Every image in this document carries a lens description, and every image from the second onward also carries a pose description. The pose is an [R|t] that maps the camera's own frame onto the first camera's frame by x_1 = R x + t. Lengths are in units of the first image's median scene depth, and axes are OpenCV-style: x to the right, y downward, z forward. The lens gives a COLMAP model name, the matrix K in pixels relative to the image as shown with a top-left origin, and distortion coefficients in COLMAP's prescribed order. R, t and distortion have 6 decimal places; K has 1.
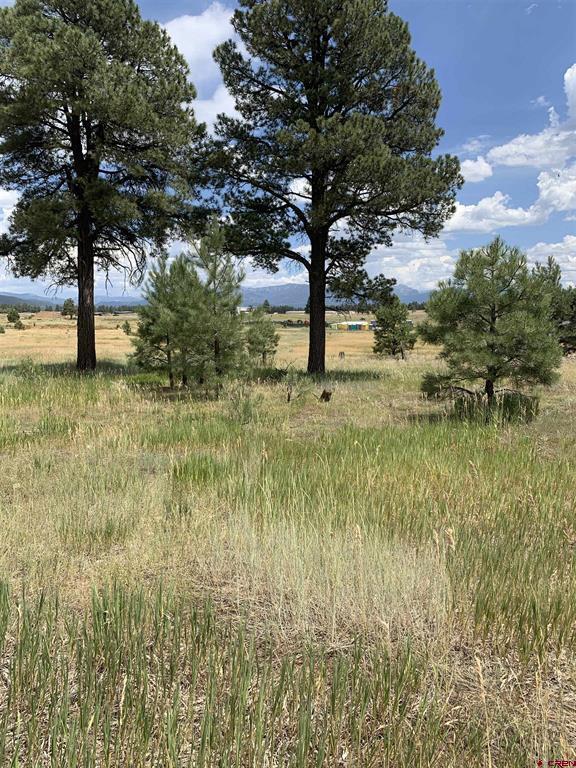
lens RADIAL K [[572.0, 0, 288.0], [0, 572.0, 384.0], [0, 0, 1]] dist [0.002994, -0.029735]
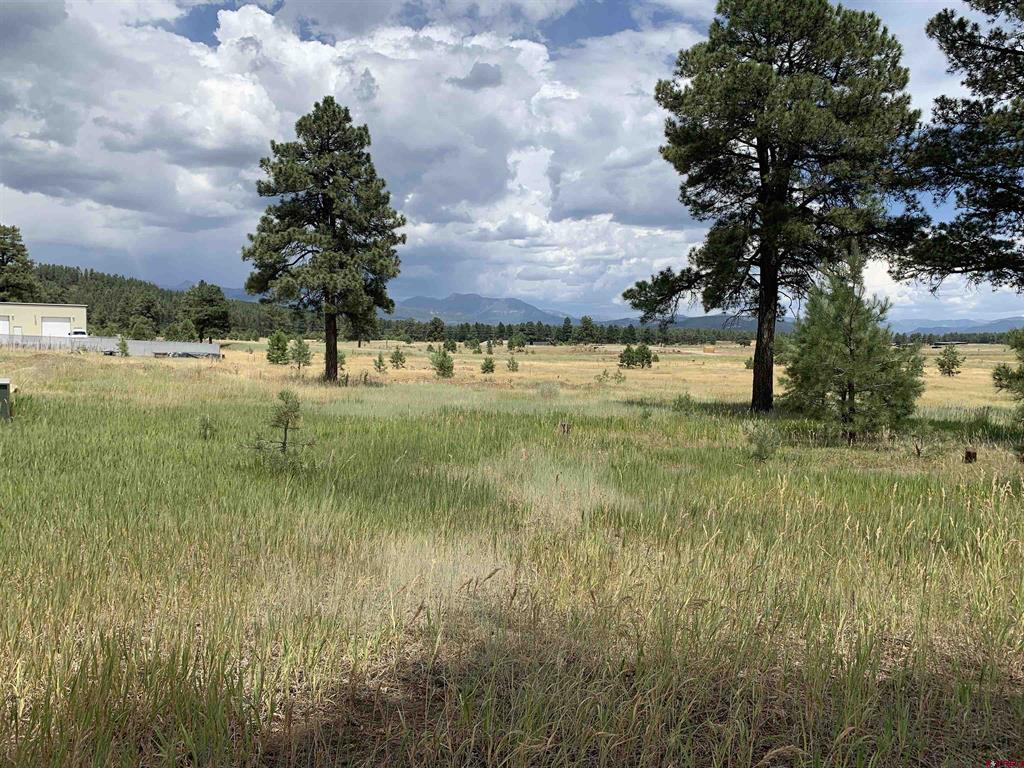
lens RADIAL K [[768.9, 0, 505.7], [0, 768.9, 394.1], [0, 0, 1]] dist [0.009441, -0.011443]
pose [[0.704744, 0.044224, -0.708082, 0.221209], [-0.085856, 0.996036, -0.023242, 0.012110], [0.704247, 0.077172, 0.705748, -0.137560]]
